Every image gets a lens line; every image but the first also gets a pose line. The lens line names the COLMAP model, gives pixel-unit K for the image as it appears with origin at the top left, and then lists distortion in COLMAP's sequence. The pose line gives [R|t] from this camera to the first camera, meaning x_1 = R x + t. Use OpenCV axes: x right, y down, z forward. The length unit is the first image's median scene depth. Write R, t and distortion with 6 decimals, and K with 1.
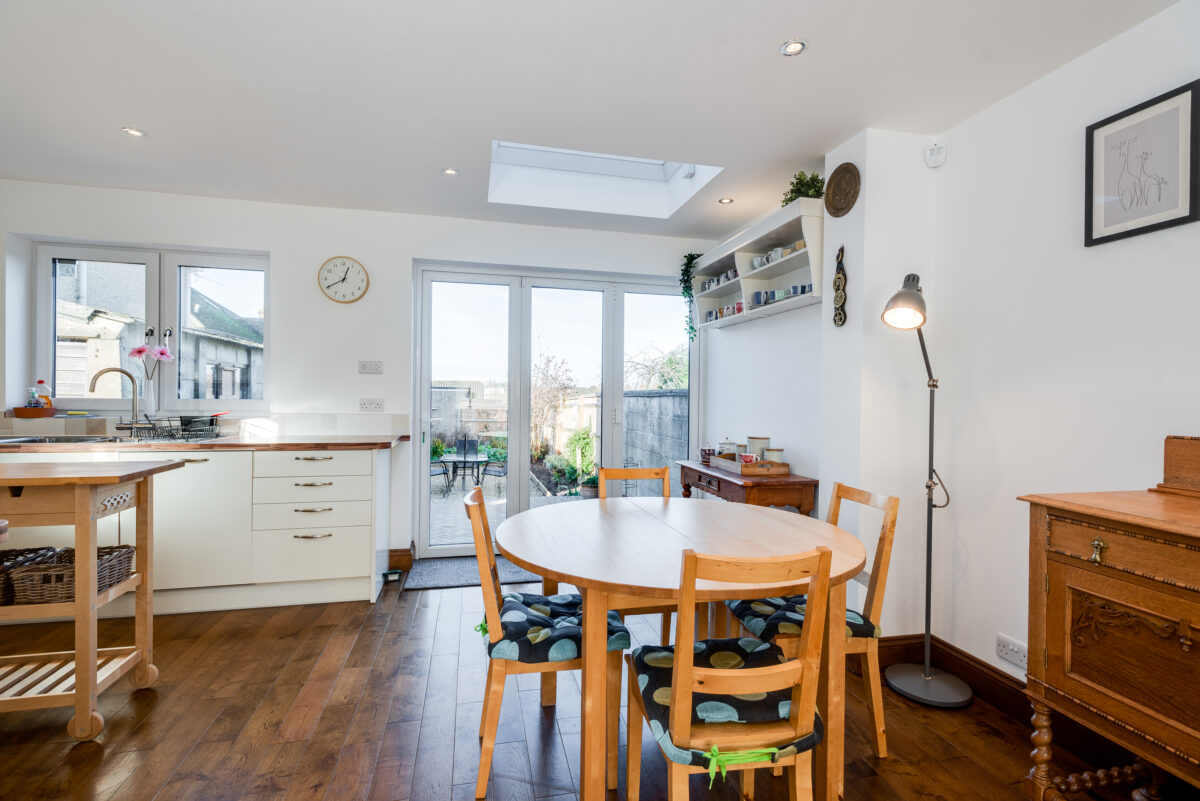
lens RADIAL K [[554.7, 0, 595.4], [0, 554.7, 399.8], [0, 0, 1]] dist [0.006098, -0.001300]
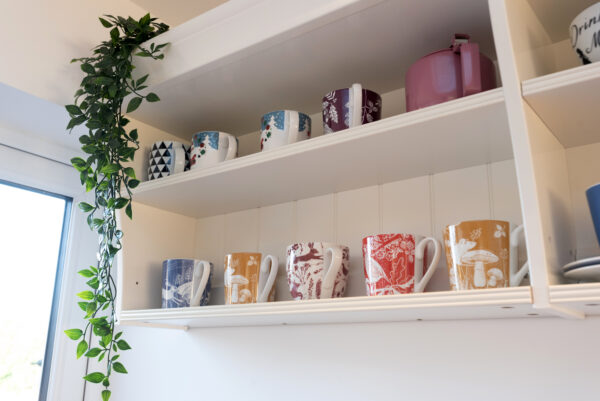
lens RADIAL K [[588.6, 0, 299.7], [0, 588.6, 200.9], [0, 0, 1]] dist [0.010703, 0.000000]
pose [[0.766931, 0.177097, 0.616809, 0.124993], [-0.002682, 0.962043, -0.272886, -0.172105], [-0.641724, 0.207630, 0.738296, 1.157350]]
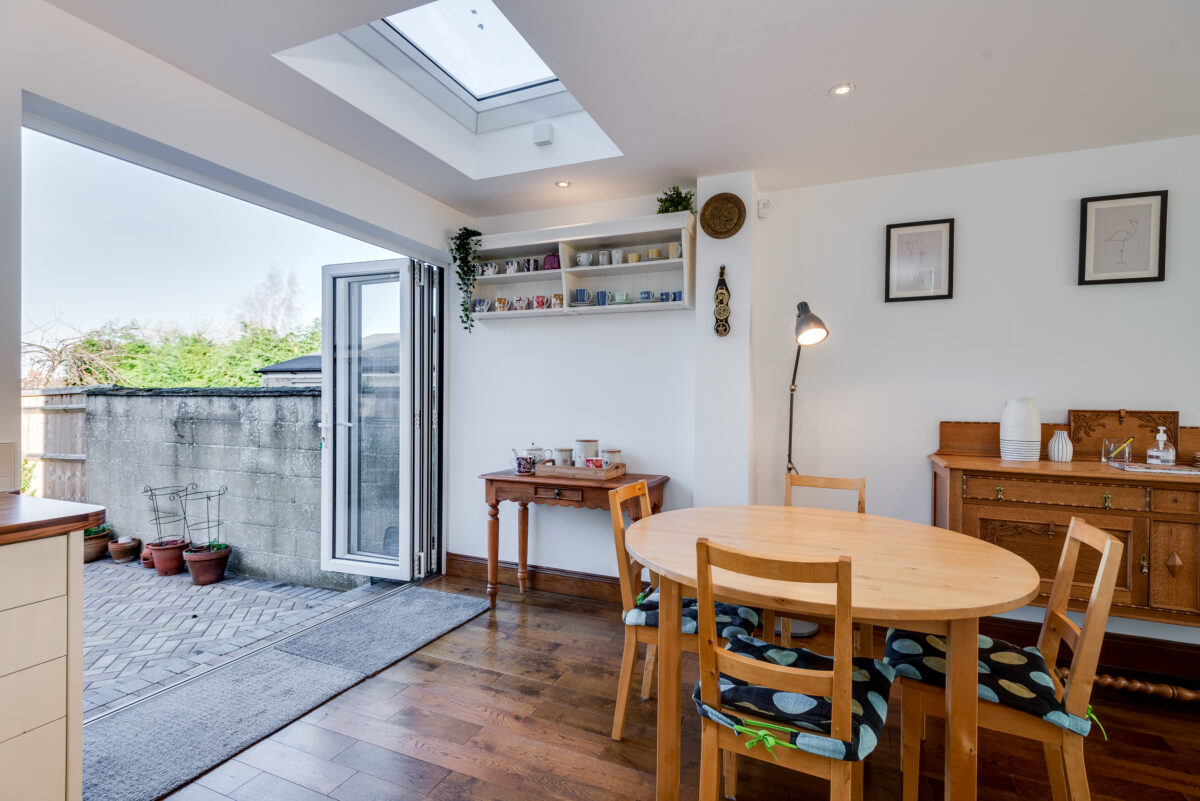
lens RADIAL K [[554.7, 0, 596.2], [0, 554.7, 397.7], [0, 0, 1]] dist [0.006098, -0.001300]
pose [[0.590690, -0.004777, 0.806884, -0.587960], [0.003656, 0.999988, 0.003244, -0.010871], [-0.806890, 0.001034, 0.590701, 0.508536]]
